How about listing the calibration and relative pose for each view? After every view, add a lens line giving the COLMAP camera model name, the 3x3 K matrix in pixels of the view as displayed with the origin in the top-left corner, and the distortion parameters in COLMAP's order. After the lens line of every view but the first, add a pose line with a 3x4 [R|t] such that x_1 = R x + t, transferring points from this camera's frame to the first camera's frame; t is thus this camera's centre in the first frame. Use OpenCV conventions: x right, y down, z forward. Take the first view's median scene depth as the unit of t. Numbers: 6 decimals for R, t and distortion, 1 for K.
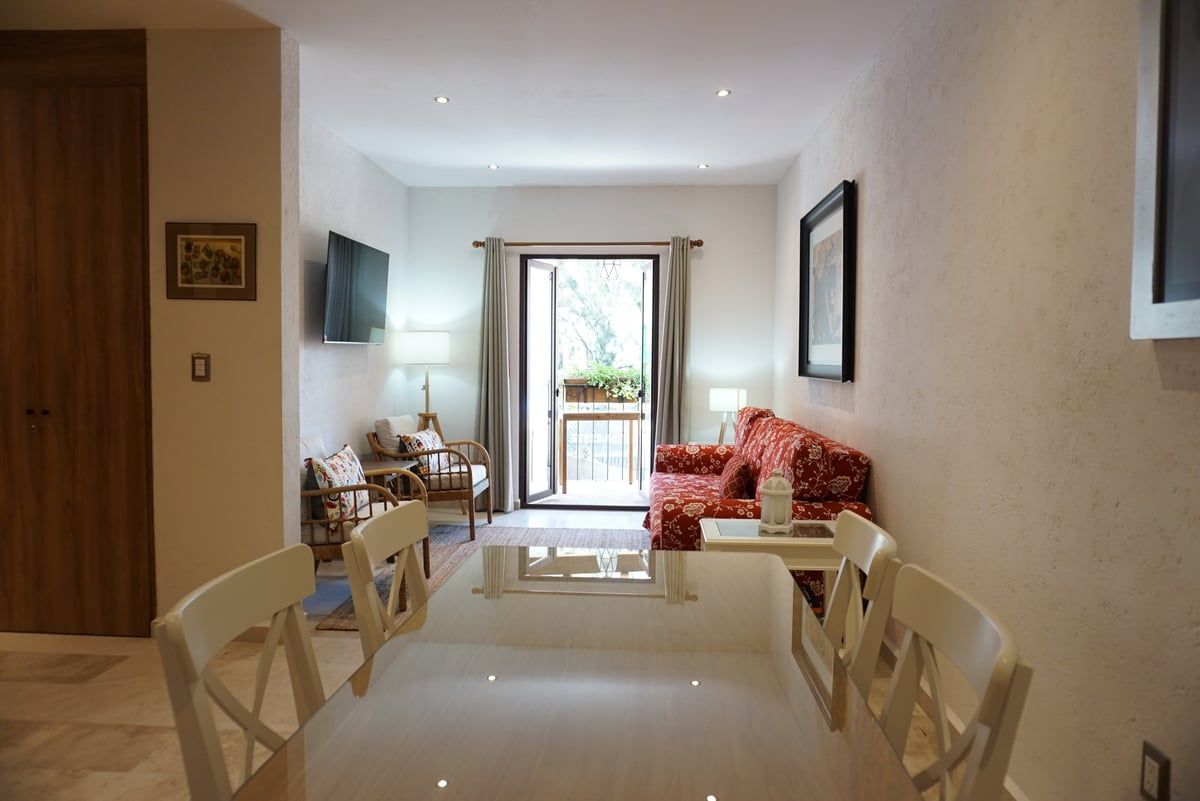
lens RADIAL K [[795.3, 0, 601.2], [0, 795.3, 397.8], [0, 0, 1]] dist [-0.044860, 0.007196]
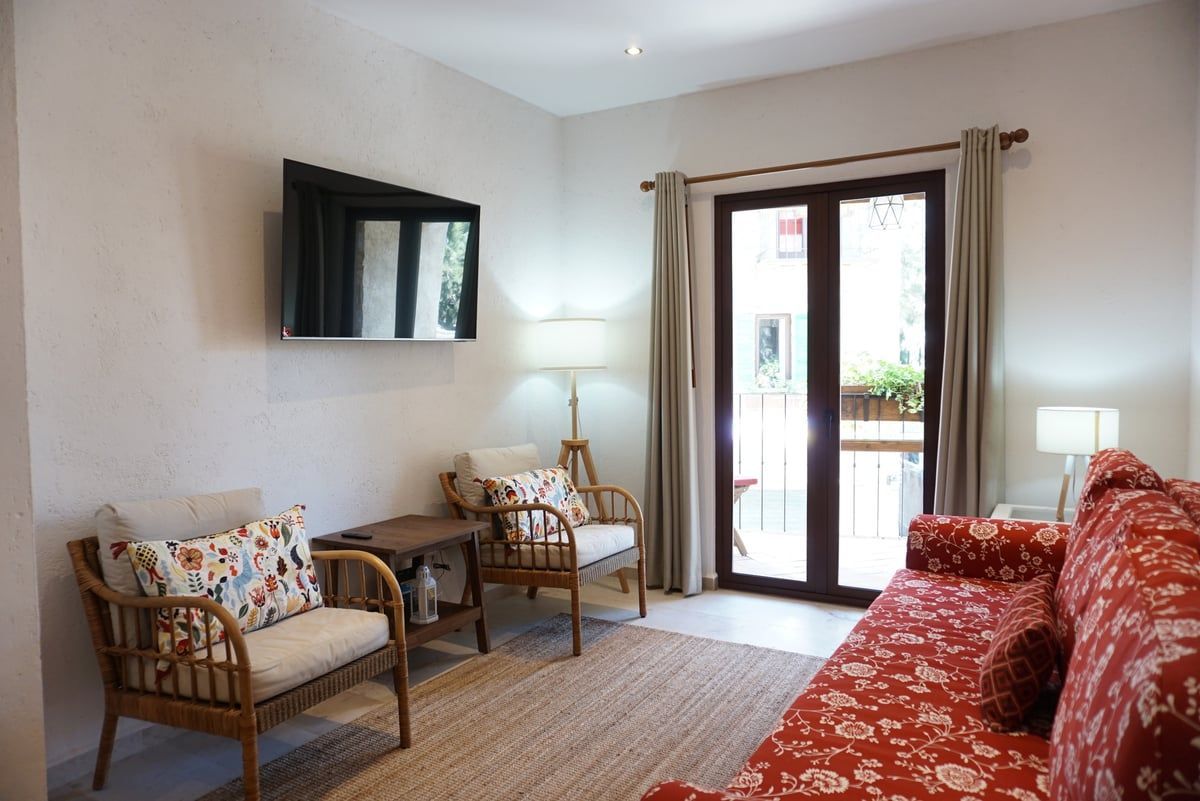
lens RADIAL K [[795.3, 0, 599.2], [0, 795.3, 403.2], [0, 0, 1]] dist [-0.044860, 0.007196]
pose [[0.887425, 0.004294, -0.460932, 0.127482], [-0.001375, 0.999977, 0.006668, -0.018698], [0.460950, -0.005284, 0.887410, 0.438573]]
